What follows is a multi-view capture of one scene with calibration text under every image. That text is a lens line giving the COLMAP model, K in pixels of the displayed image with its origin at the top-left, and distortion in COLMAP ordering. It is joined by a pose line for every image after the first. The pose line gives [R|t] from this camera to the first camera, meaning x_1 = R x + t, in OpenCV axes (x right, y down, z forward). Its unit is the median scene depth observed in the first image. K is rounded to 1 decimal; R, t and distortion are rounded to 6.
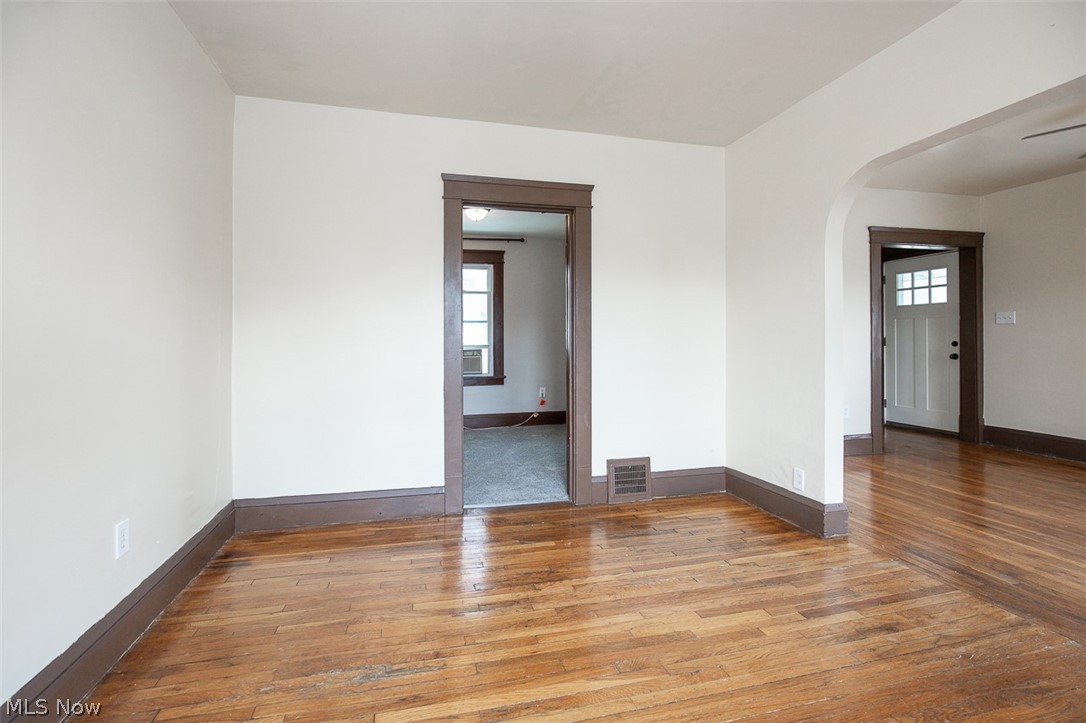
lens RADIAL K [[501.2, 0, 540.1], [0, 501.2, 347.0], [0, 0, 1]] dist [-0.015394, 0.002990]
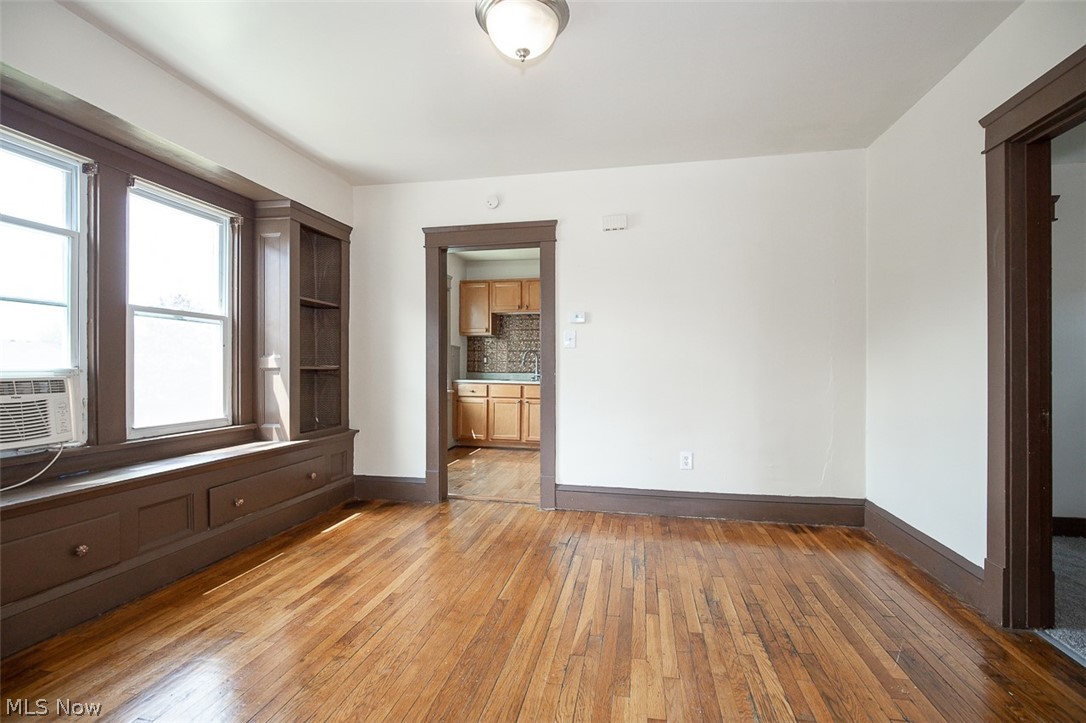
lens RADIAL K [[501.2, 0, 541.2], [0, 501.2, 367.3], [0, 0, 1]] dist [-0.015394, 0.002990]
pose [[-0.430866, 0.005114, -0.902402, 0.457487], [-0.006291, 0.999943, 0.008670, -0.003798], [0.902394, 0.009413, -0.430809, 0.492241]]
